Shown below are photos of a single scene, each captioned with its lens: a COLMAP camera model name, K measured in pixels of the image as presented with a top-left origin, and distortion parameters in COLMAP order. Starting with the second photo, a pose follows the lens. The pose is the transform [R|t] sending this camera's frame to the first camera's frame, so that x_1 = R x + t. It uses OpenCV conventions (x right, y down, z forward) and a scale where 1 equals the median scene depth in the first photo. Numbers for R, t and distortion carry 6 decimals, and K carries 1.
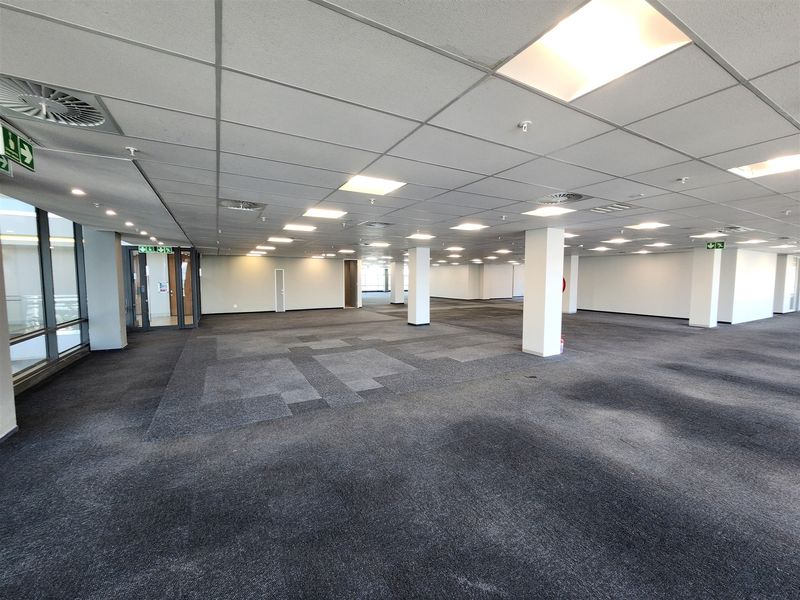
lens RADIAL K [[324.1, 0, 400.0], [0, 324.1, 300.0], [0, 0, 1]] dist [-0.002478, -0.000186]
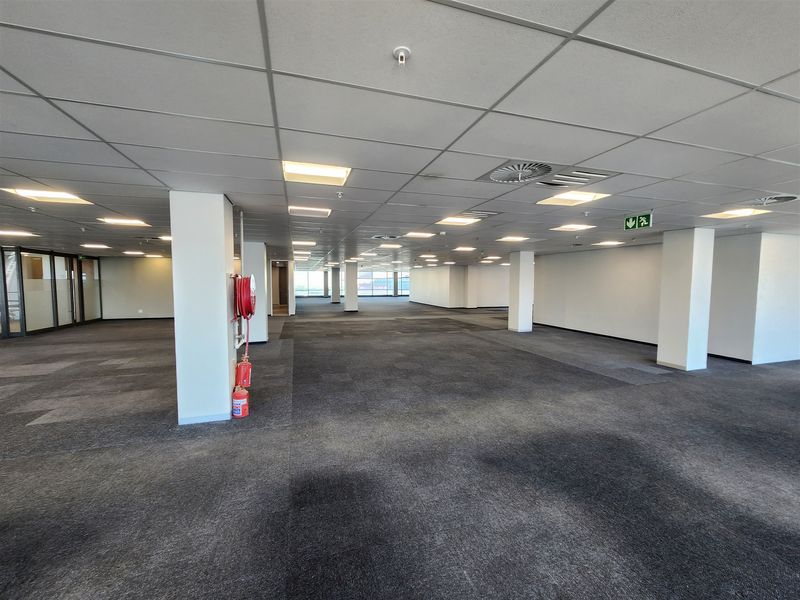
lens RADIAL K [[319.8, 0, 398.3], [0, 319.8, 328.0], [0, 0, 1]] dist [0.001770, 0.000203]
pose [[0.976820, 0.034847, -0.211207, 0.347887], [-0.018382, 0.996671, 0.079427, -0.016699], [0.213271, -0.073703, 0.974209, 0.199444]]
